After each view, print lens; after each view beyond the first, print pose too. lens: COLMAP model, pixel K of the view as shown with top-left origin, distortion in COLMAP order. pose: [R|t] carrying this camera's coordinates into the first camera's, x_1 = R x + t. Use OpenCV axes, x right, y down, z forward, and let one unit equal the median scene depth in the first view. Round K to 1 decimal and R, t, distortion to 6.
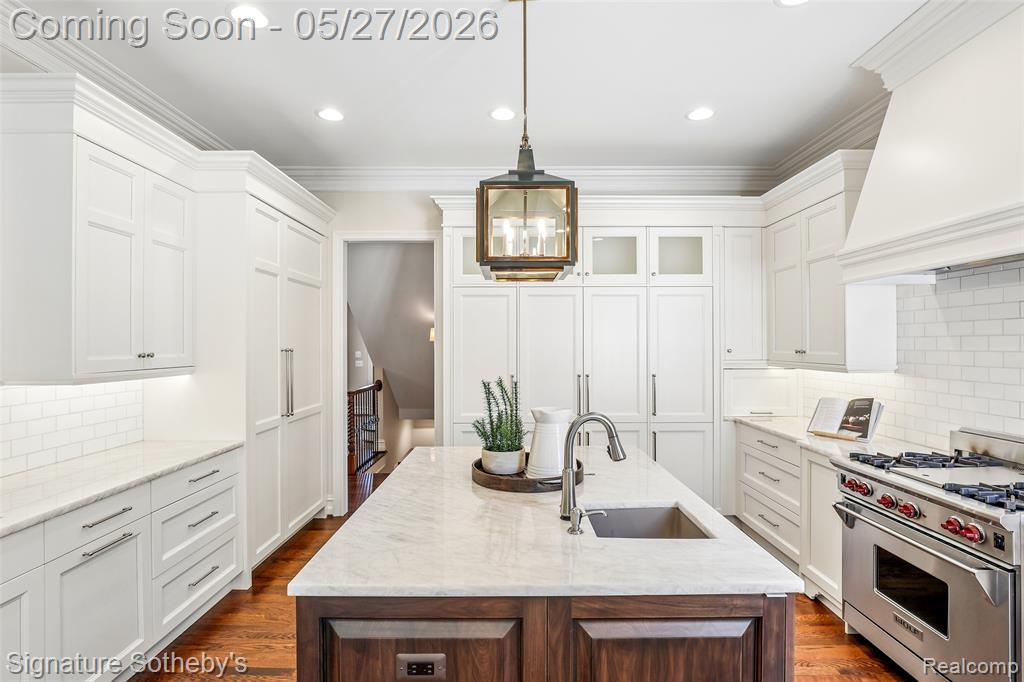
lens RADIAL K [[510.3, 0, 520.5], [0, 510.3, 340.5], [0, 0, 1]] dist [-0.003655, 0.000134]
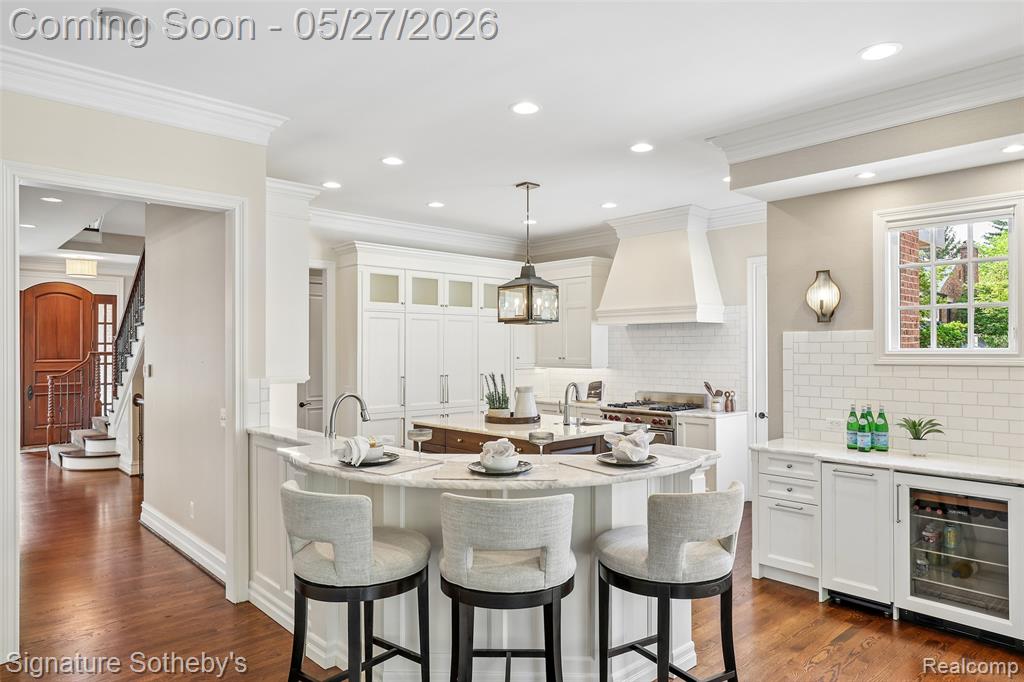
lens RADIAL K [[651.7, 0, 506.2], [0, 651.7, 346.1], [0, 0, 1]] dist [0.001587, -0.001373]
pose [[0.754107, 0.008102, 0.656701, -1.260045], [-0.007514, 0.999965, -0.003708, -0.011335], [-0.656708, -0.002138, 0.754142, -0.680951]]
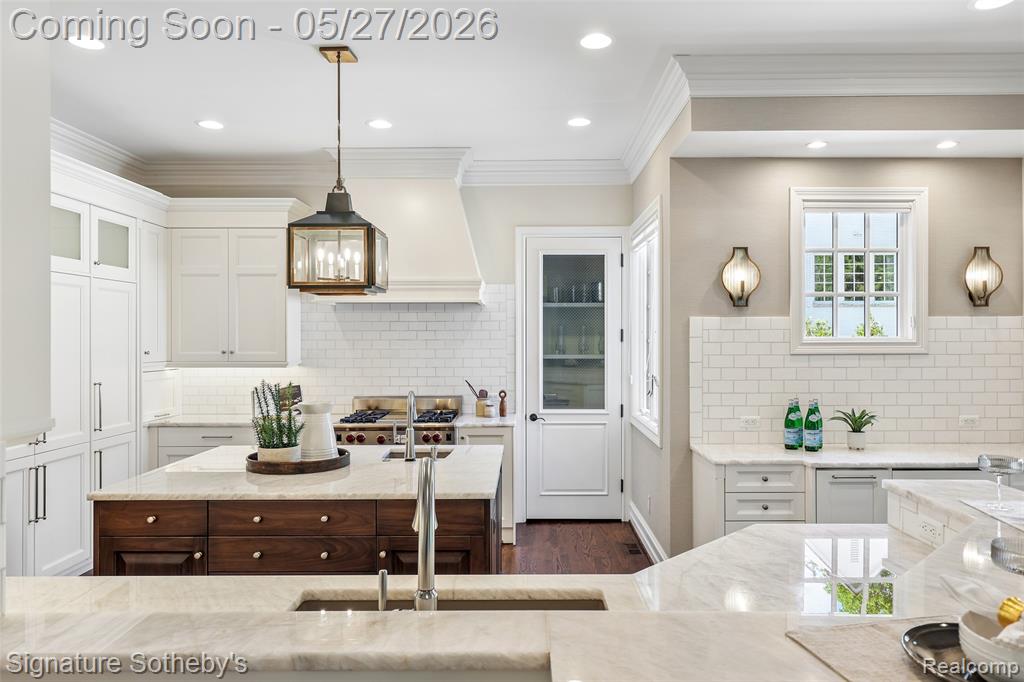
lens RADIAL K [[692.8, 0, 520.3], [0, 692.8, 339.3], [0, 0, 1]] dist [0.002892, -0.003589]
pose [[0.022644, 0.003797, 0.999736, -1.123676], [-0.005257, 0.999979, -0.003679, -0.004686], [-0.999730, -0.005173, 0.022664, 0.360565]]
